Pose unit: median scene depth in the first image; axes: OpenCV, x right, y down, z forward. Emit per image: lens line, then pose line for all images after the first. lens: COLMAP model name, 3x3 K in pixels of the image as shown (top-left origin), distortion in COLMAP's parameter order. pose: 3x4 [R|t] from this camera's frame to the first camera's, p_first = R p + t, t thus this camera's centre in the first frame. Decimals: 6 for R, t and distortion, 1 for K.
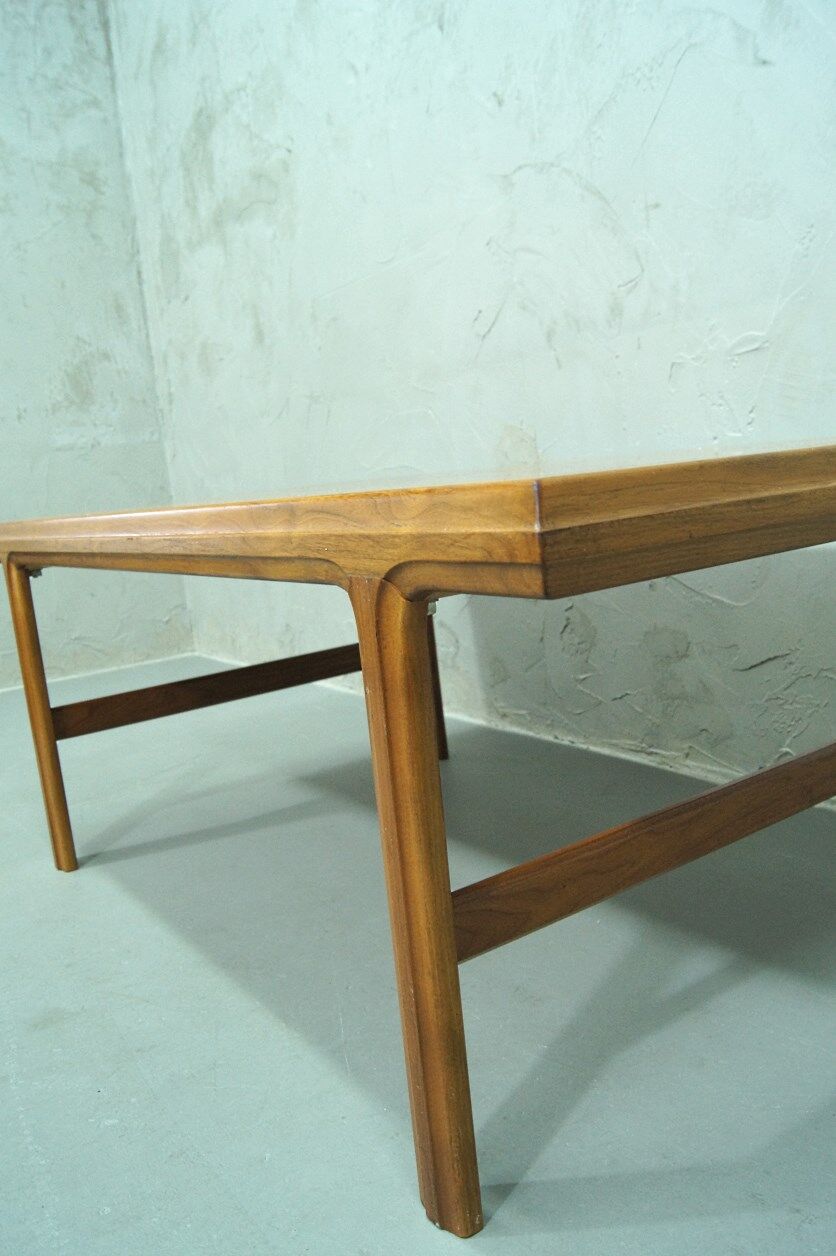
lens RADIAL K [[1043.3, 0, 425.2], [0, 1043.3, 636.3], [0, 0, 1]] dist [-0.075522, 0.013132]
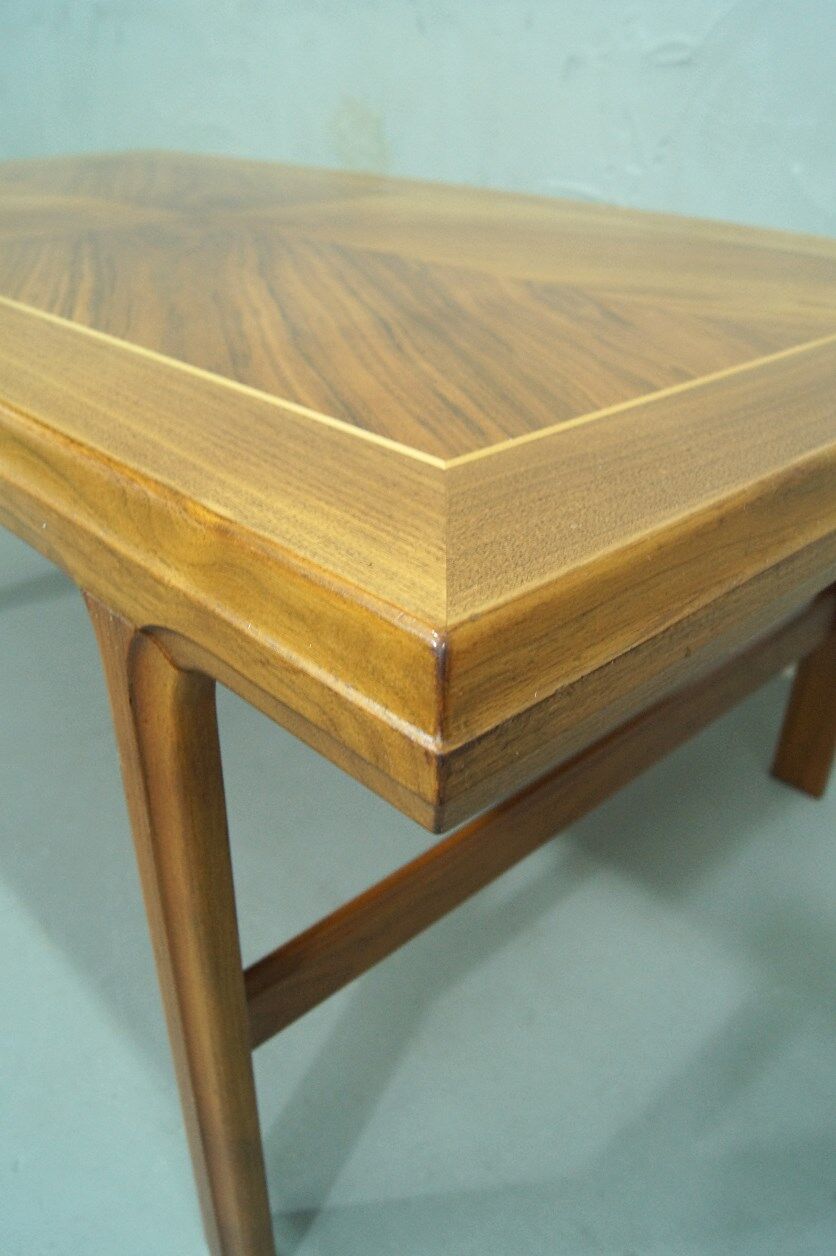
lens RADIAL K [[1015.7, 0, 418.0], [0, 1015.7, 628.0], [0, 0, 1]] dist [-0.072977, -0.000200]
pose [[0.982441, 0.026242, 0.184717, 0.002513], [-0.088545, 0.937037, 0.337820, -0.087502], [-0.164221, -0.348244, 0.922907, 0.159747]]
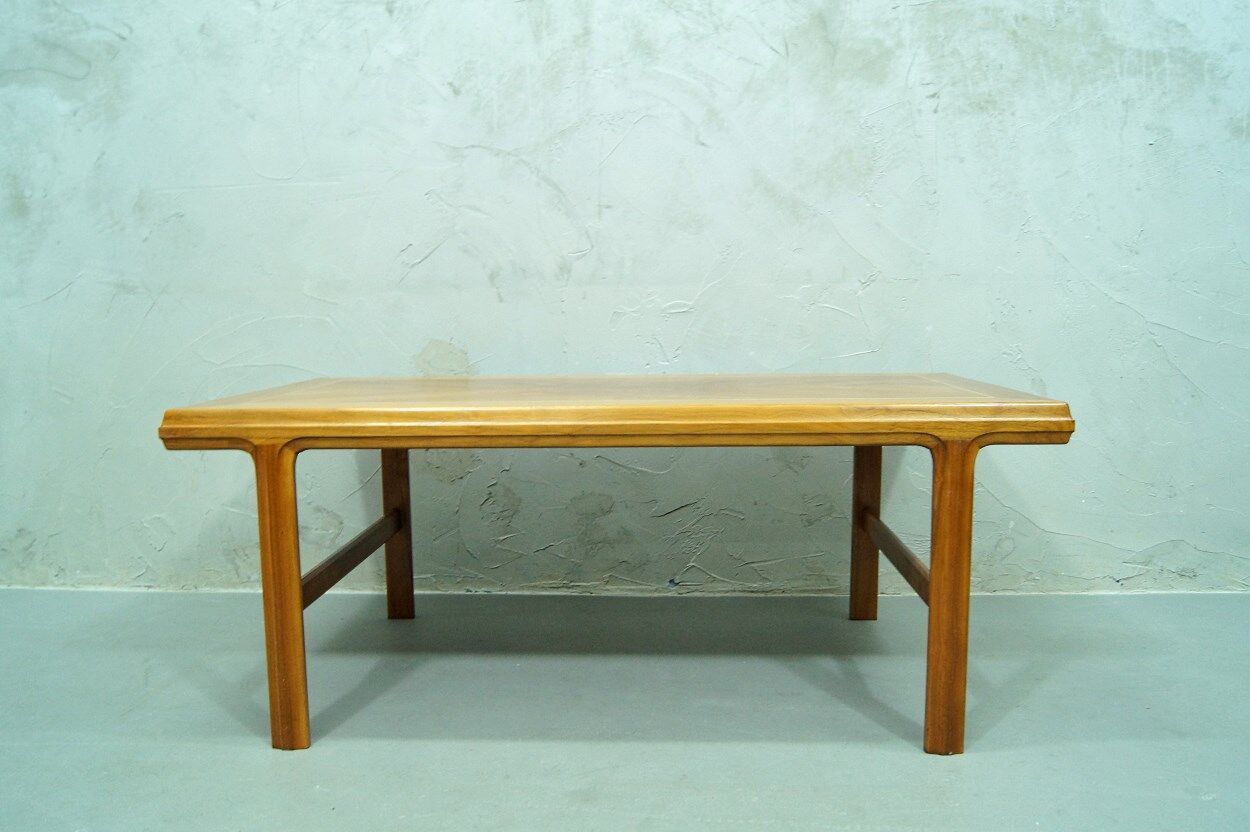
lens RADIAL K [[1087.0, 0, 635.2], [0, 1087.0, 415.4], [0, 0, 1]] dist [-0.070404, 0.012472]
pose [[0.601577, 0.016021, 0.798654, -0.825894], [0.078217, 0.993813, -0.078852, 0.007044], [-0.794976, 0.109904, 0.596602, 0.052304]]
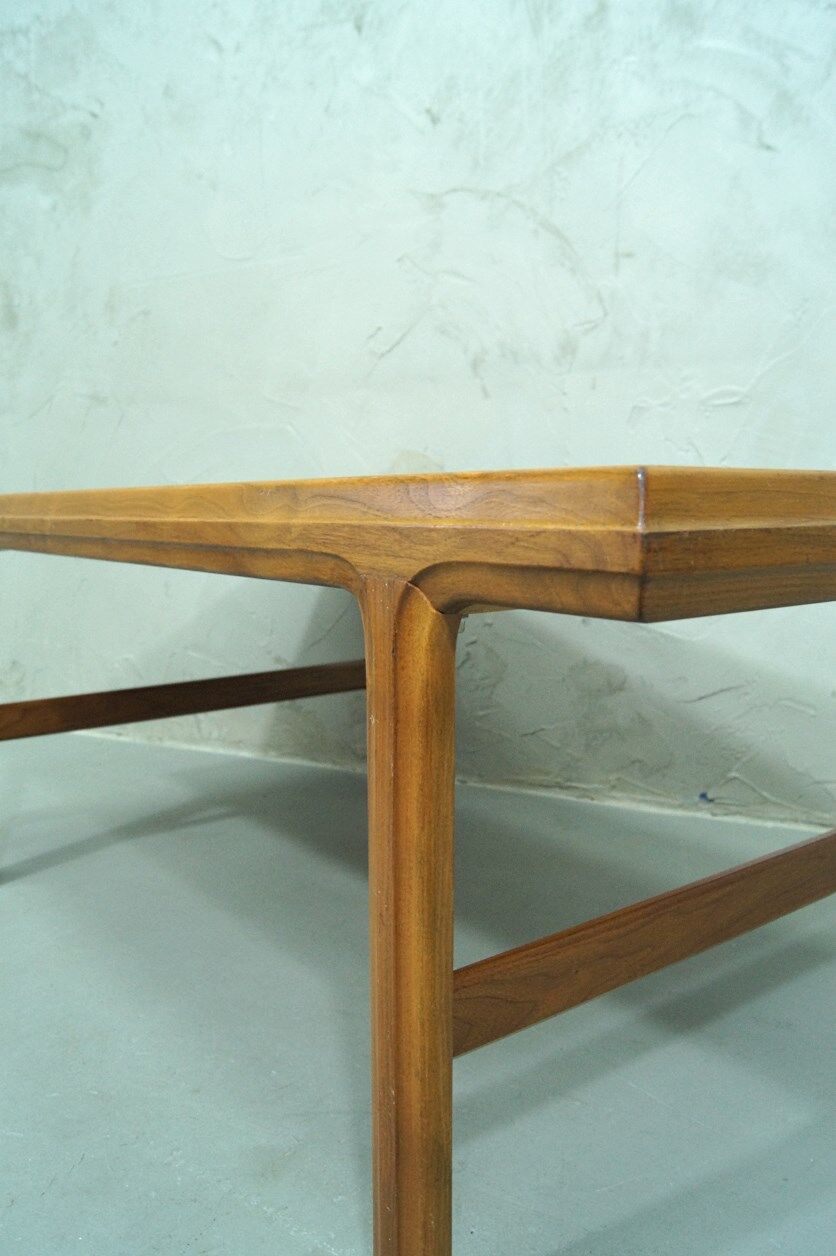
lens RADIAL K [[1039.8, 0, 423.2], [0, 1039.8, 636.4], [0, 0, 1]] dist [-0.078501, 0.017836]
pose [[0.876834, 0.030167, 0.479846, -0.368343], [-0.002961, 0.998349, -0.057355, 0.023163], [-0.480784, 0.048870, 0.875476, 0.169639]]
